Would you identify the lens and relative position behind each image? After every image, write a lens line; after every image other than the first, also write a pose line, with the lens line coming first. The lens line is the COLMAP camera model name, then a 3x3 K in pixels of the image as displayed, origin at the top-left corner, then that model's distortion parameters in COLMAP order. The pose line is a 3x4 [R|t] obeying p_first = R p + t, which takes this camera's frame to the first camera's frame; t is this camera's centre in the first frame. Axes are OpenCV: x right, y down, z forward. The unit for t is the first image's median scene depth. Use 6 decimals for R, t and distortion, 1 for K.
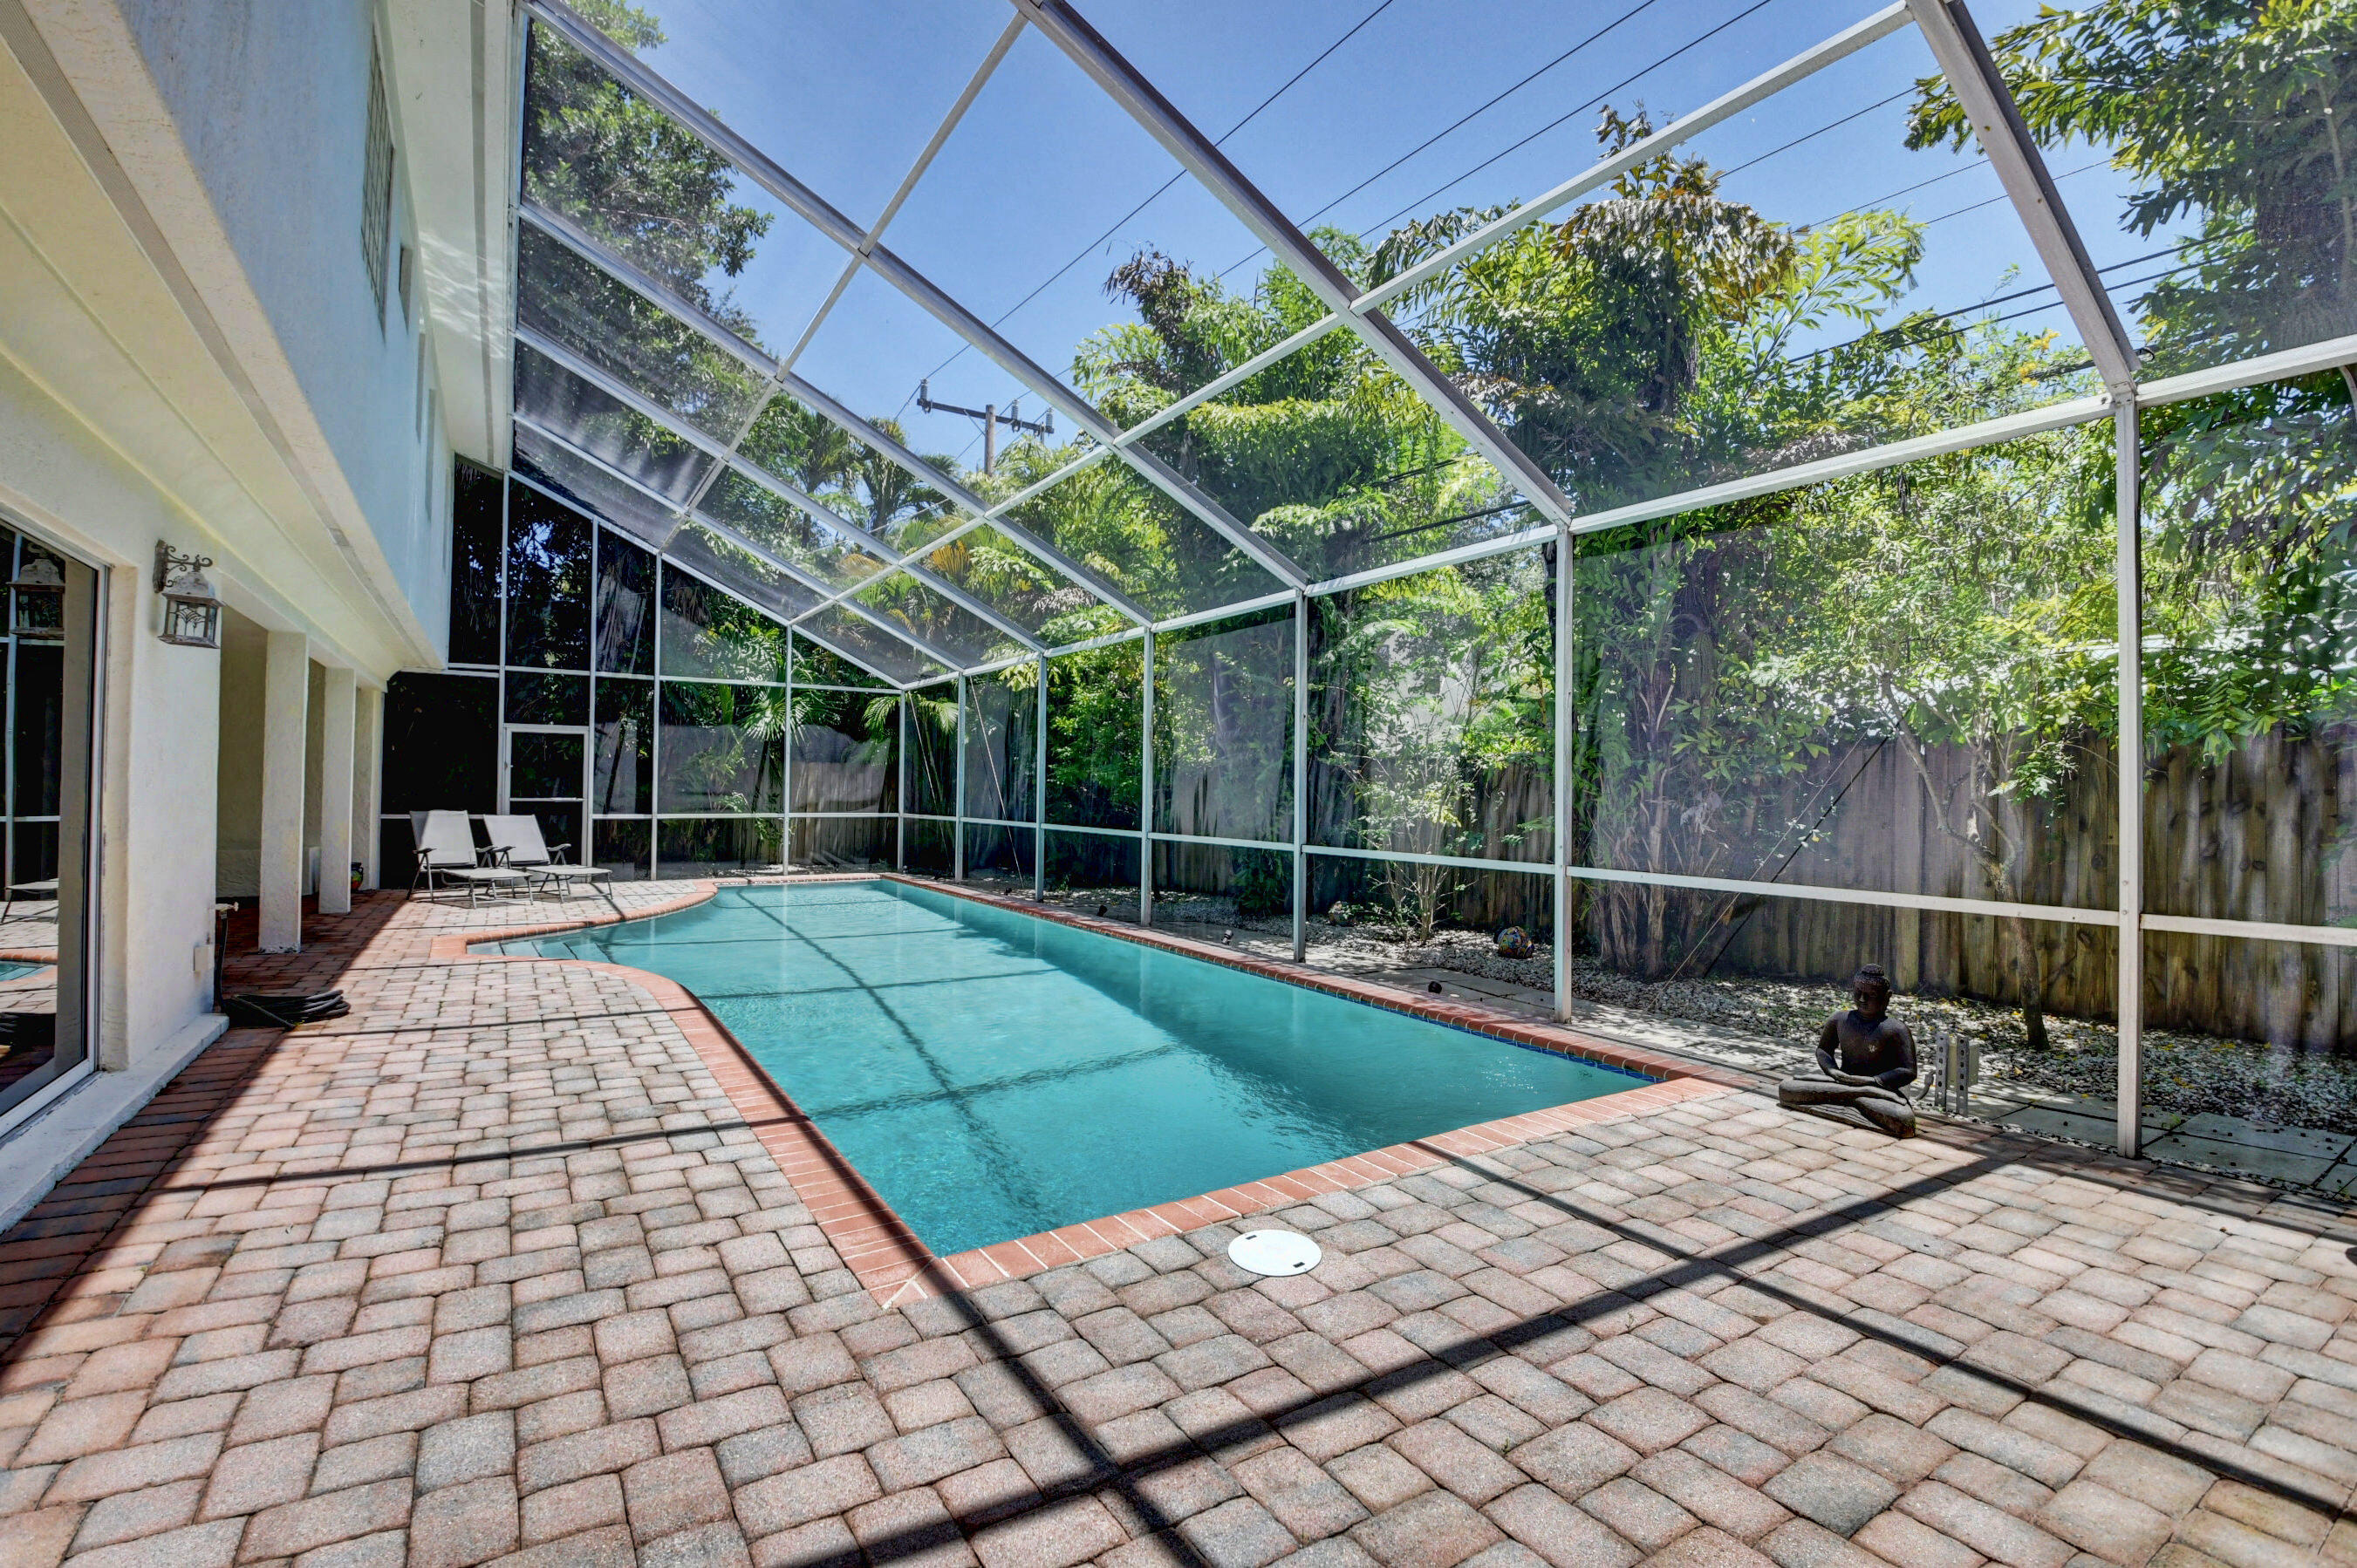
lens RADIAL K [[1040.6, 0, 1167.1], [0, 1040.6, 777.0], [0, 0, 1]] dist [0.002084, -0.020910]
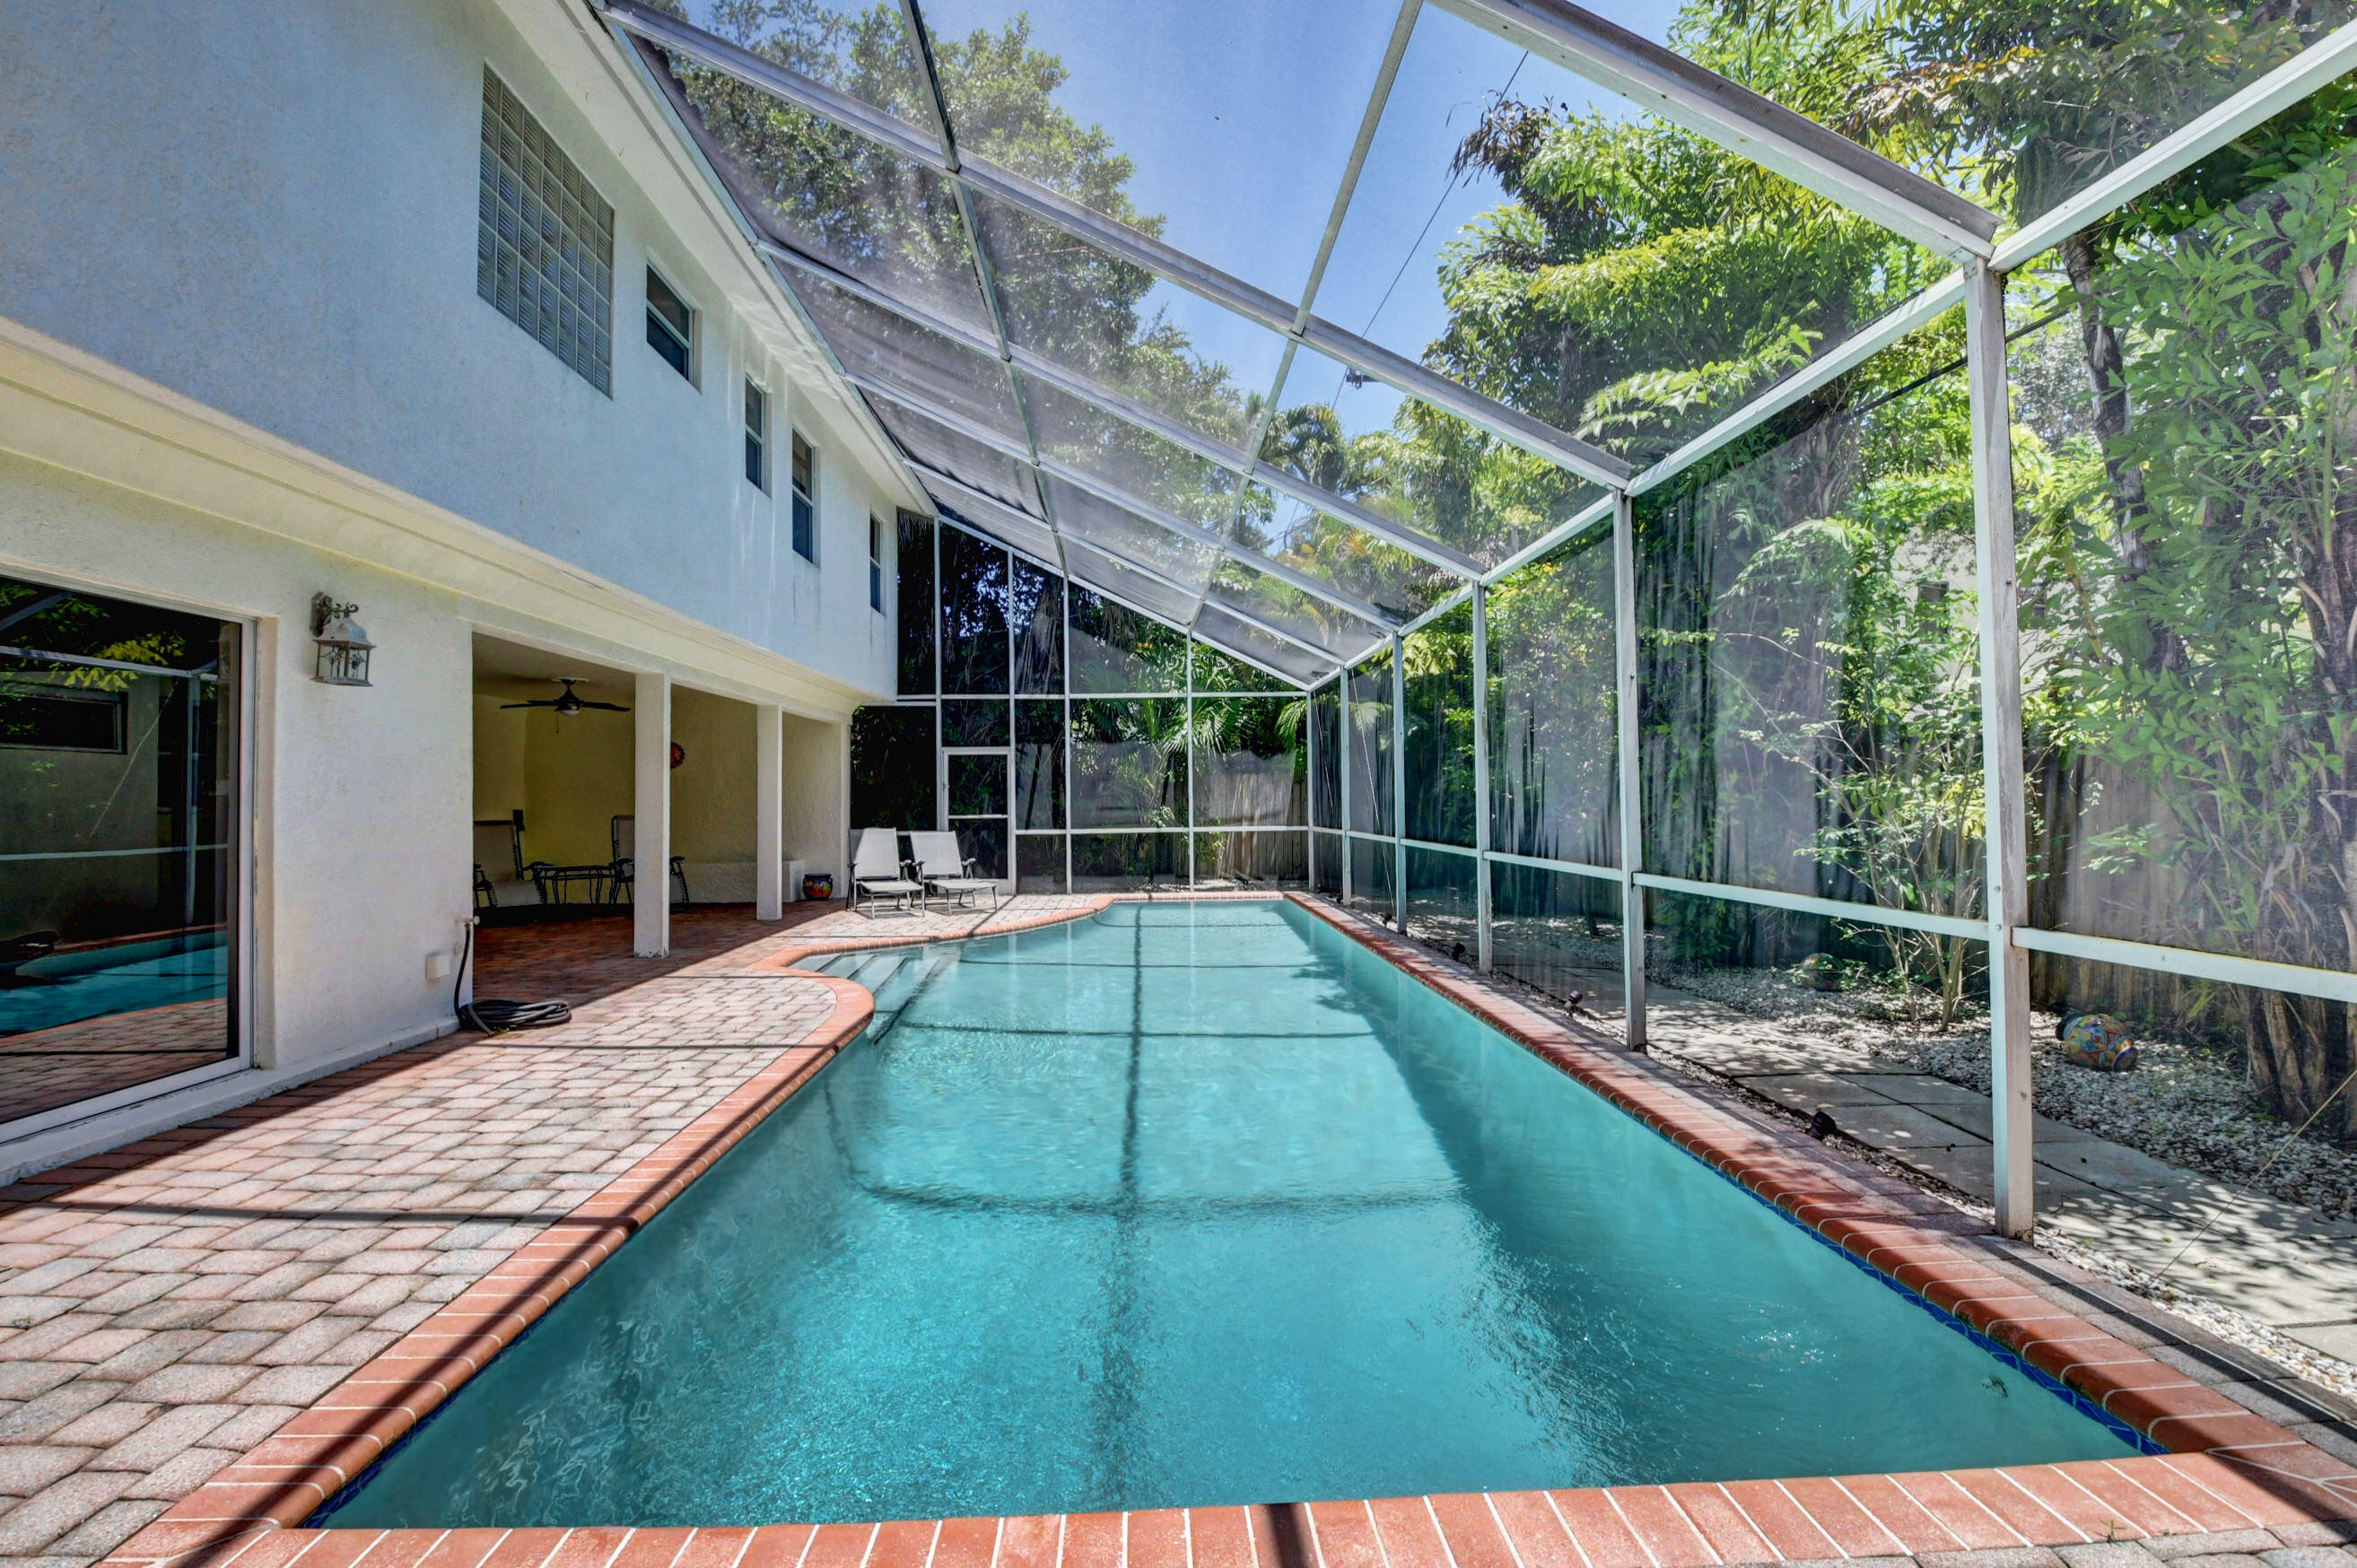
lens RADIAL K [[1063.4, 0, 1169.9], [0, 1063.4, 778.5], [0, 0, 1]] dist [0.003182, -0.016124]
pose [[0.862074, -0.030020, -0.505892, 0.469510], [0.026098, 0.999549, -0.014842, 0.013439], [0.506110, -0.000408, 0.862469, 0.556929]]
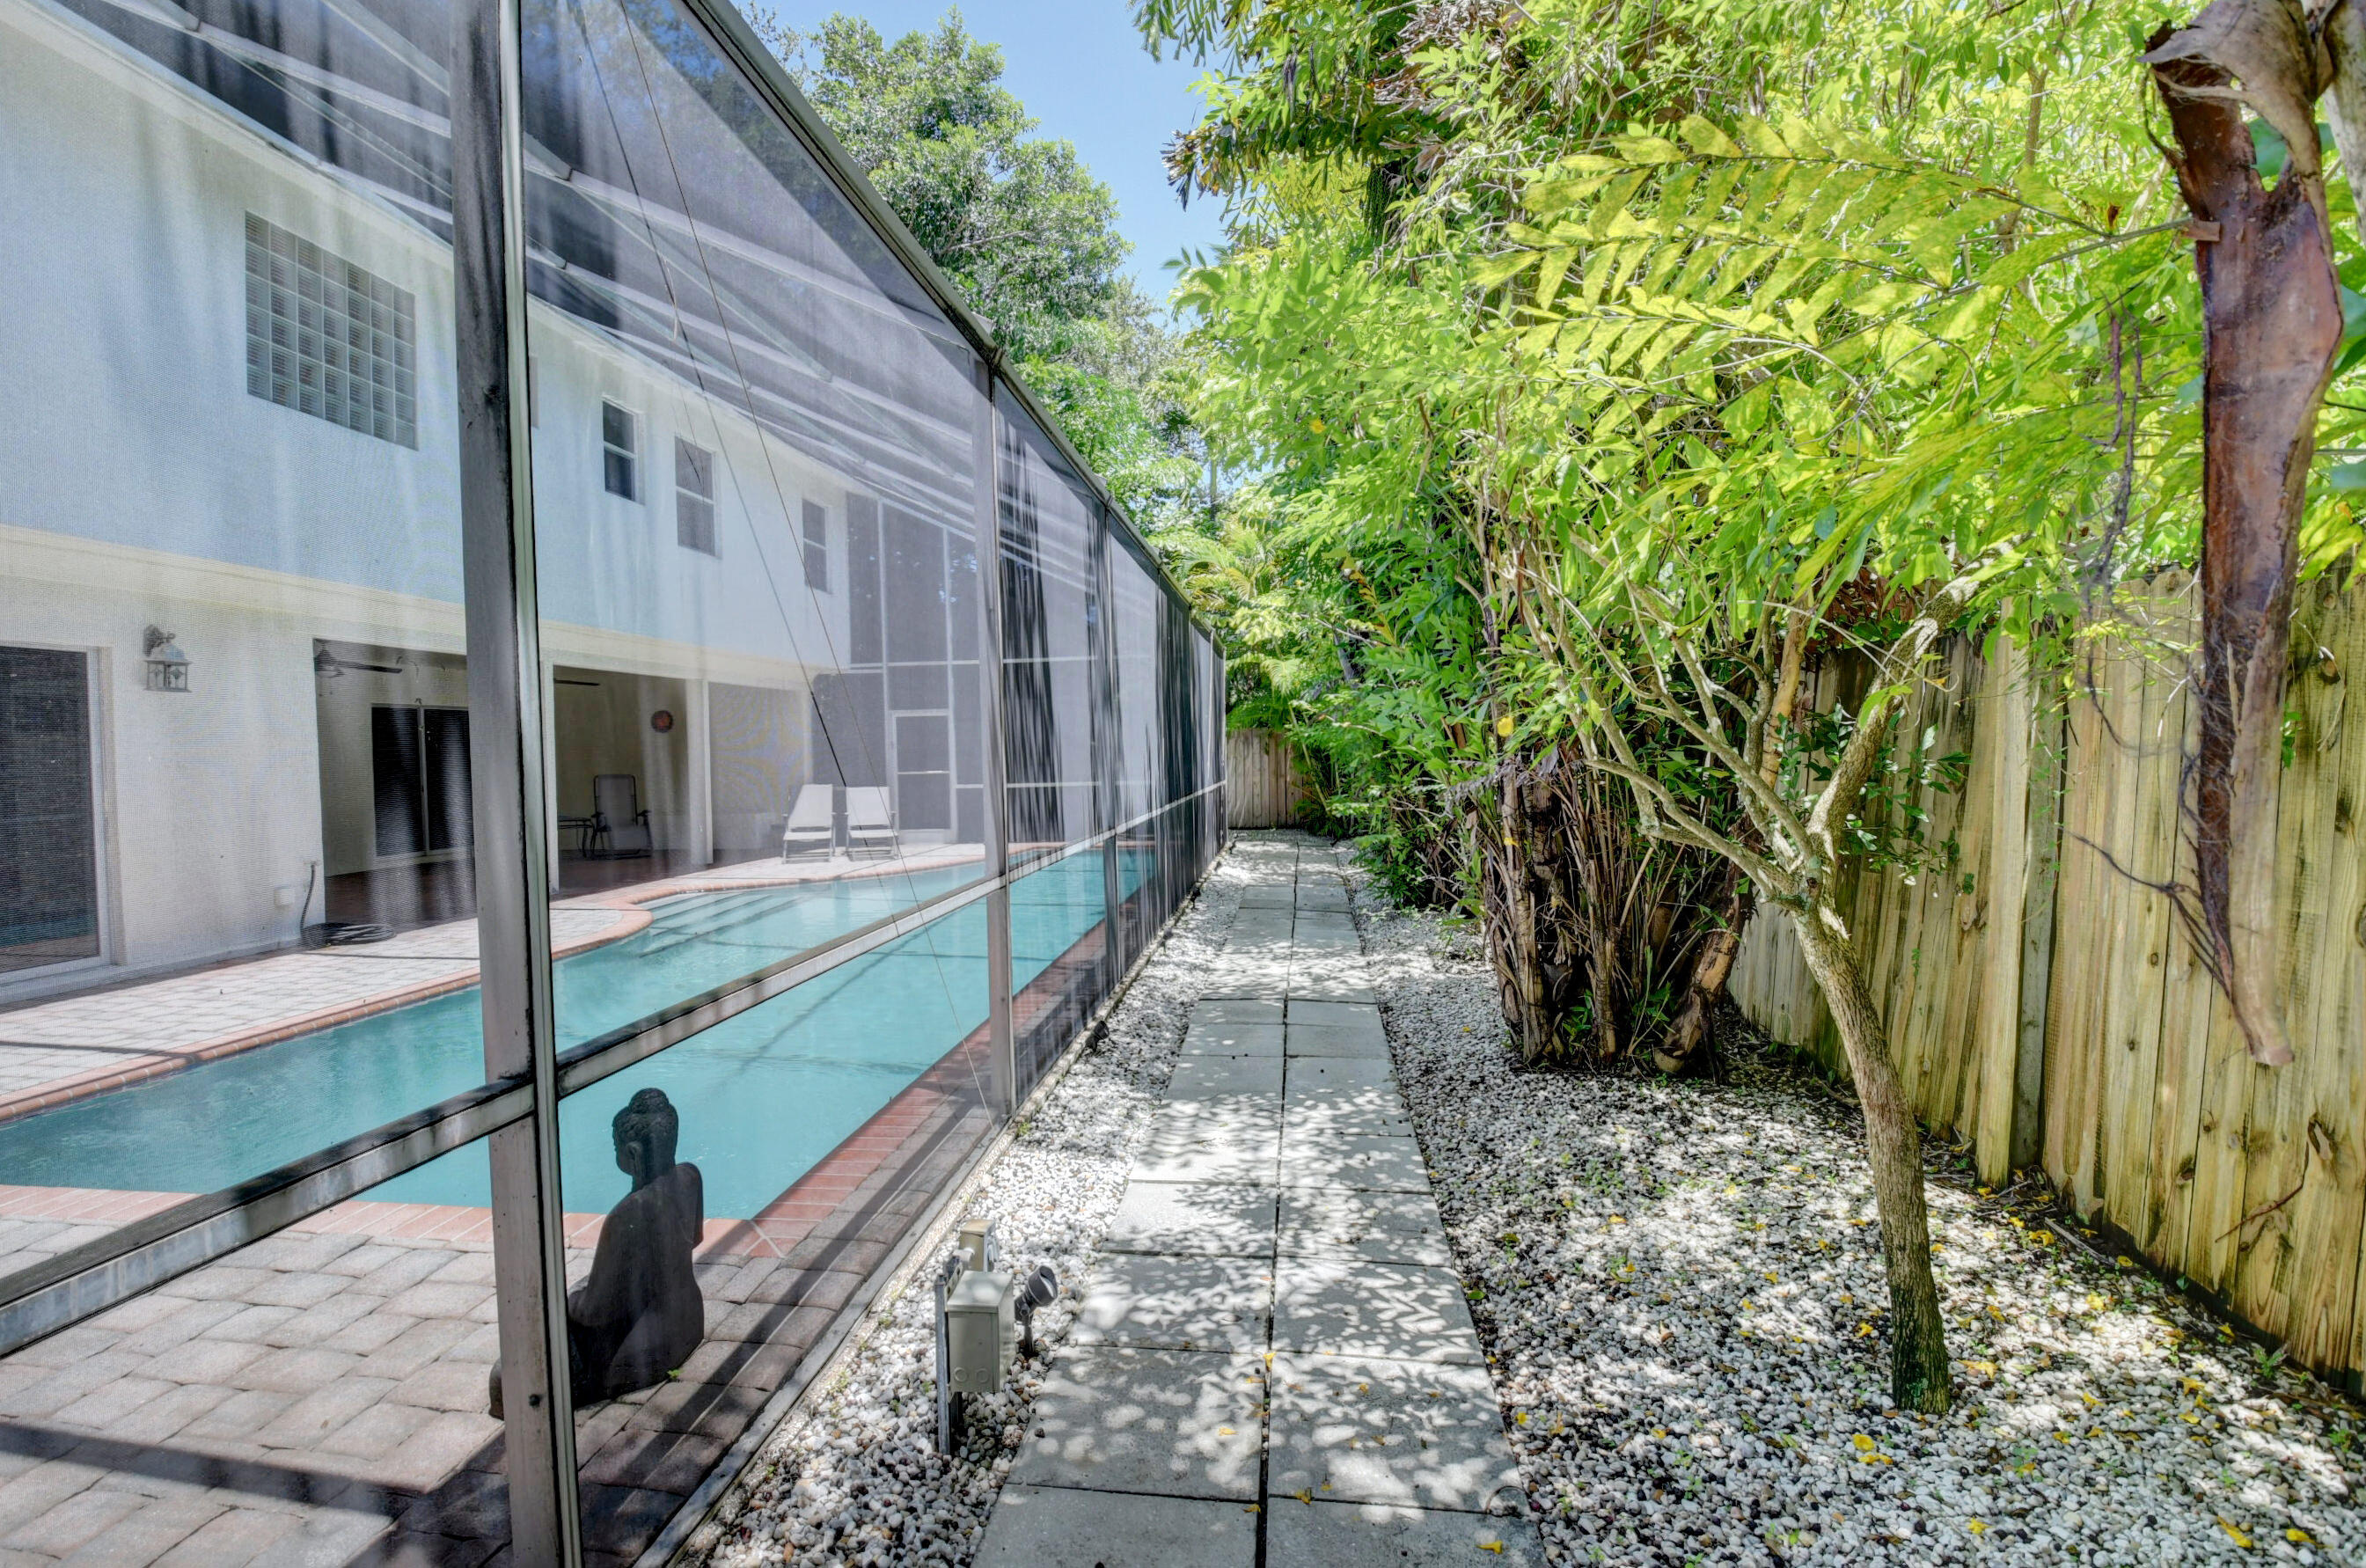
lens RADIAL K [[1074.0, 0, 1183.0], [0, 1074.0, 784.0], [0, 0, 1]] dist [0.001653, -0.014390]
pose [[0.775240, -0.006959, -0.631628, 1.464185], [0.037536, 0.998680, 0.035069, 0.010285], [0.630550, -0.050896, 0.774478, 0.860650]]
